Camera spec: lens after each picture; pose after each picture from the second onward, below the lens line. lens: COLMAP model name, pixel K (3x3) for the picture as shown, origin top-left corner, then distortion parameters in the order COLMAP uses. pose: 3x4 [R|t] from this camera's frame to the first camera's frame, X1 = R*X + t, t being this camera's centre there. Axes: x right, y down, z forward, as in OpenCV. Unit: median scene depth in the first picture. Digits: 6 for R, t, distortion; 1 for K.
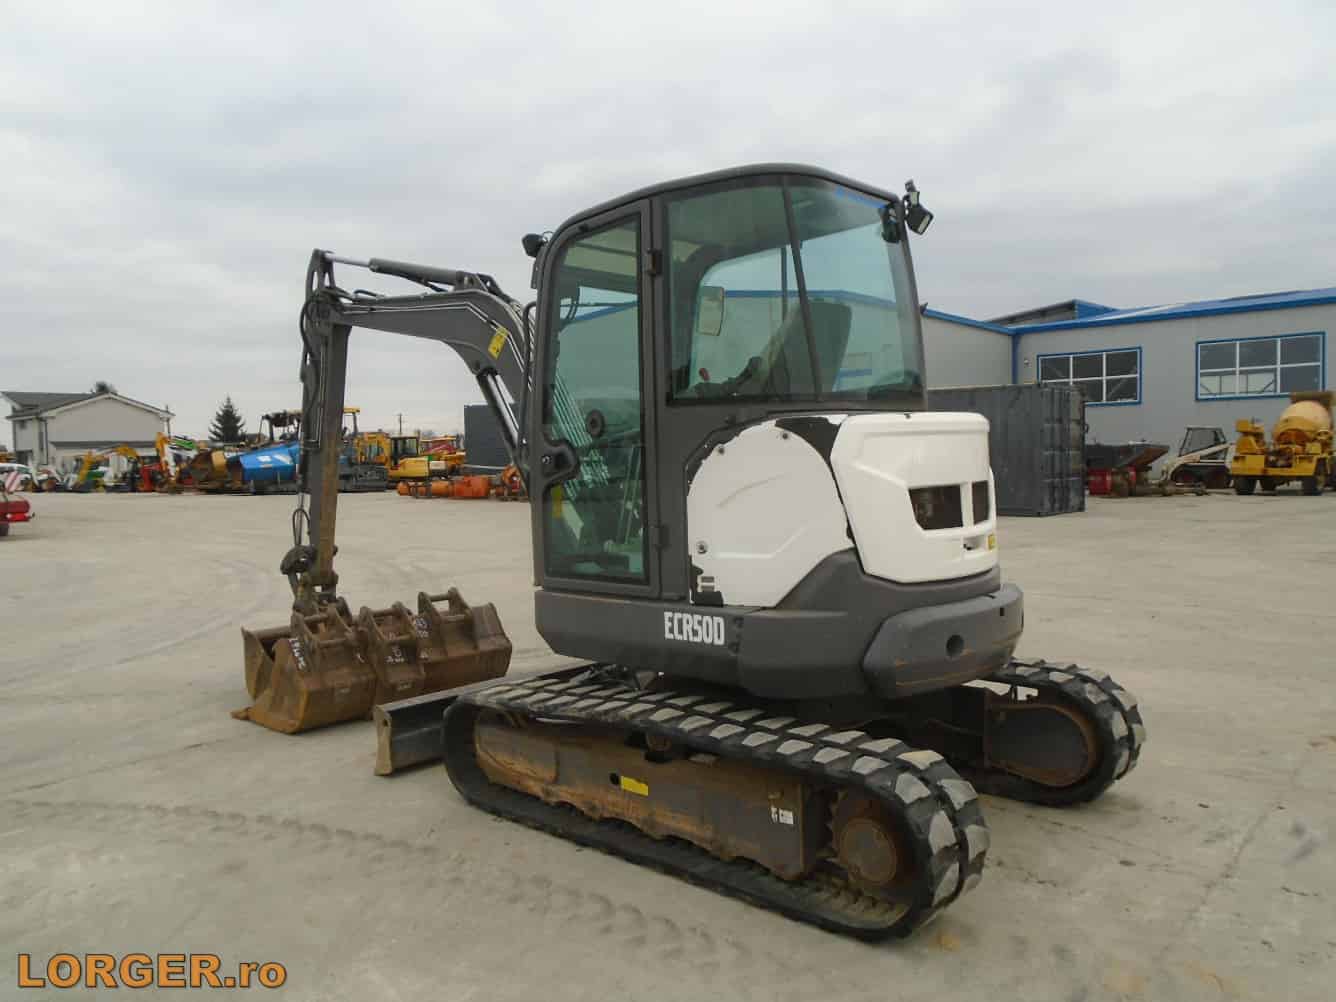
lens RADIAL K [[1020.9, 0, 664.5], [0, 1020.9, 503.5], [0, 0, 1]] dist [0.004688, 0.001365]
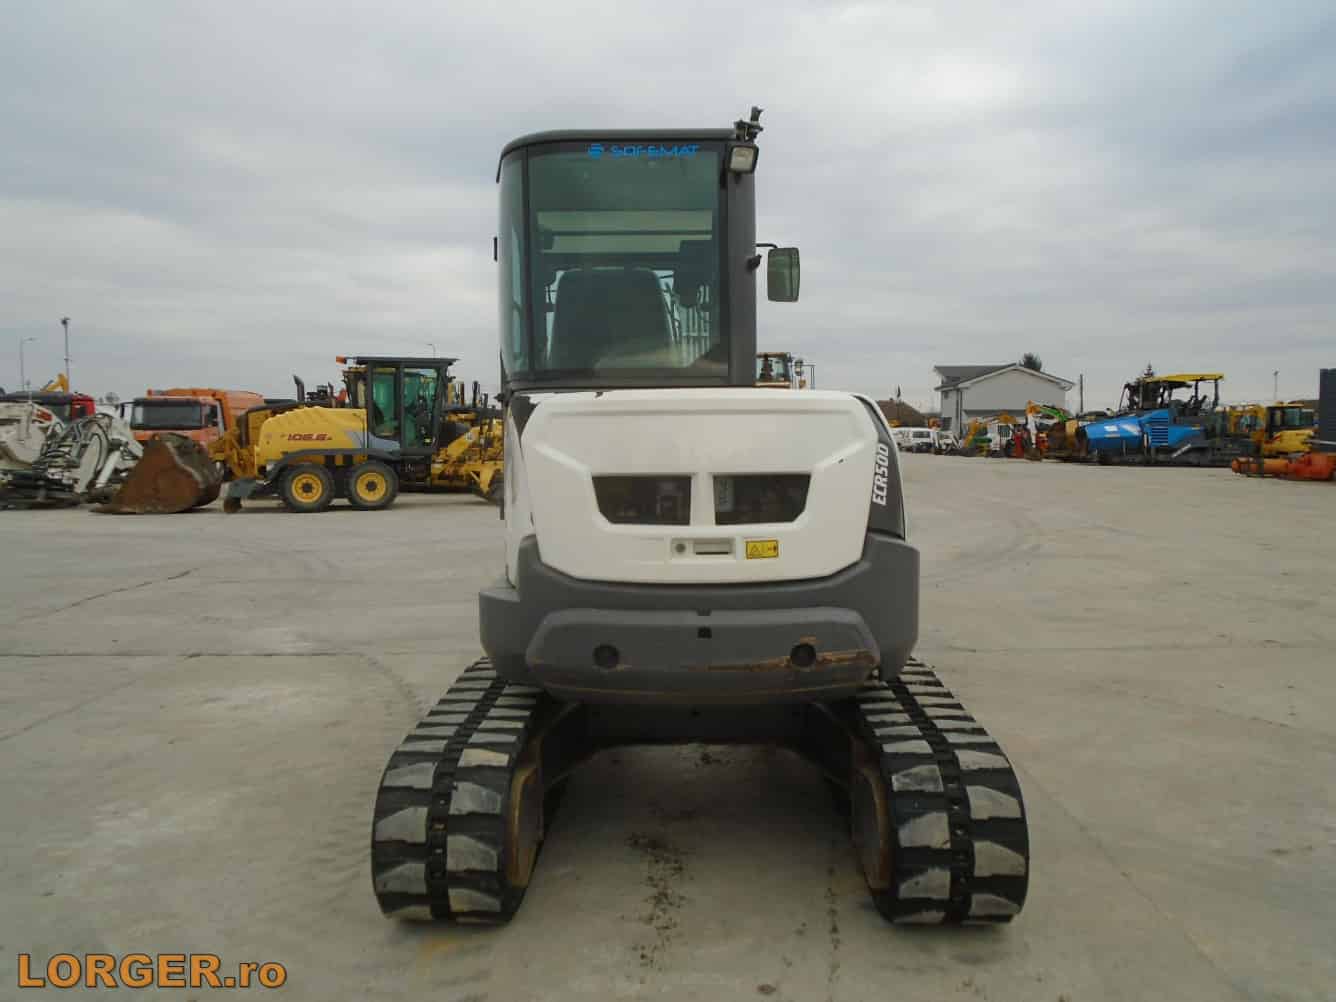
lens RADIAL K [[1020.9, 0, 661.8], [0, 1020.9, 499.6], [0, 0, 1]] dist [0.004688, 0.001365]
pose [[0.651997, 0.070122, -0.754972, 0.794284], [-0.049739, 0.997525, 0.049696, -0.033723], [0.756588, 0.005150, 0.653871, 0.379754]]
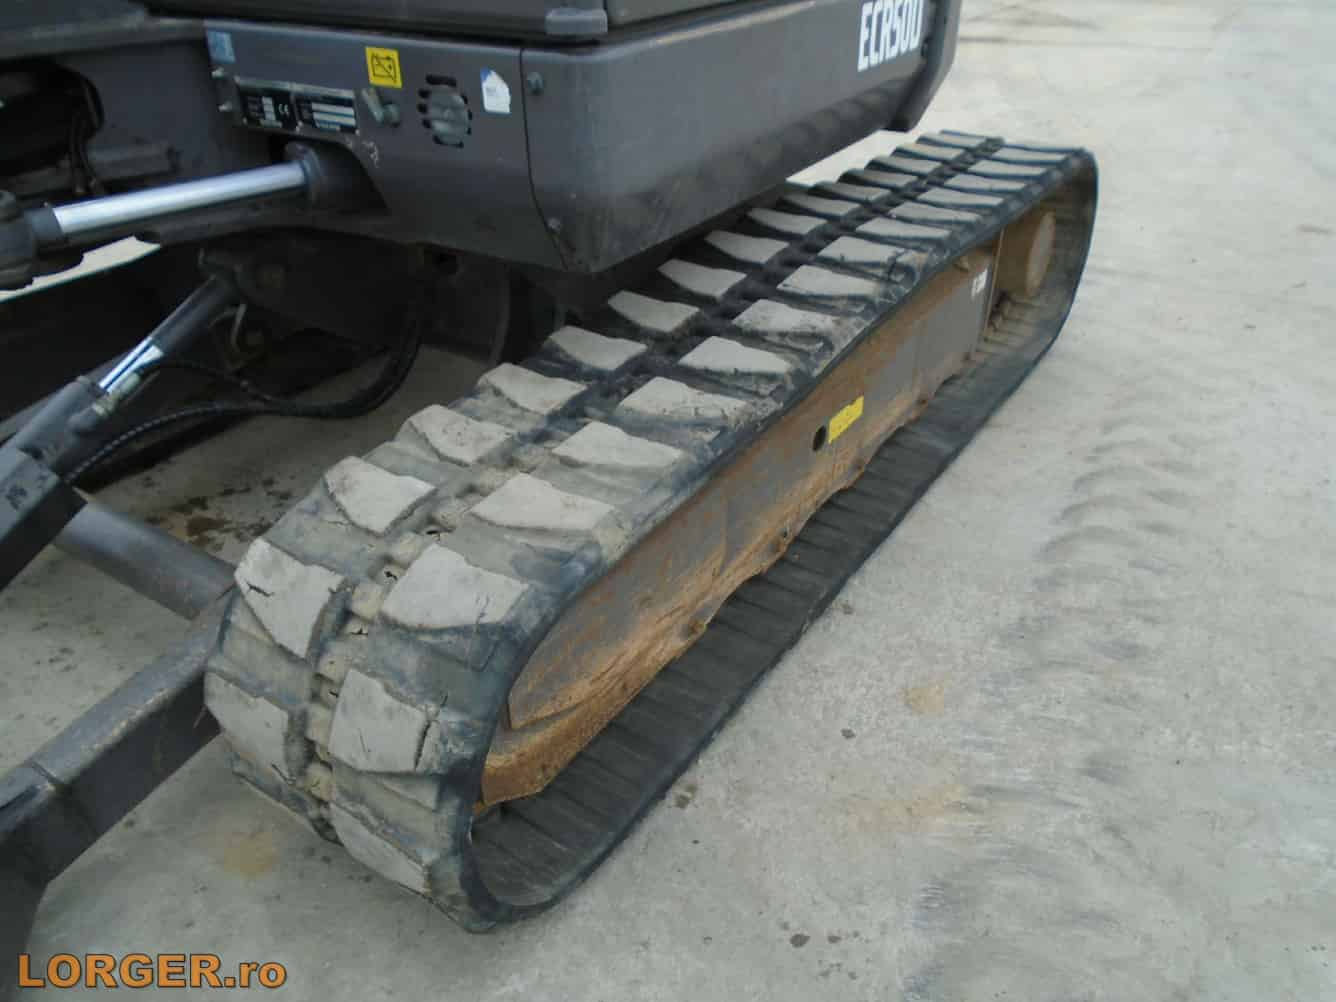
lens RADIAL K [[1020.9, 0, 670.9], [0, 1020.9, 505.8], [0, 0, 1]] dist [0.004688, 0.001365]
pose [[-0.141695, -0.506502, 0.850517, -0.393054], [0.076225, 0.851052, 0.519519, 0.049728], [-0.986971, 0.138444, -0.081982, 0.994634]]
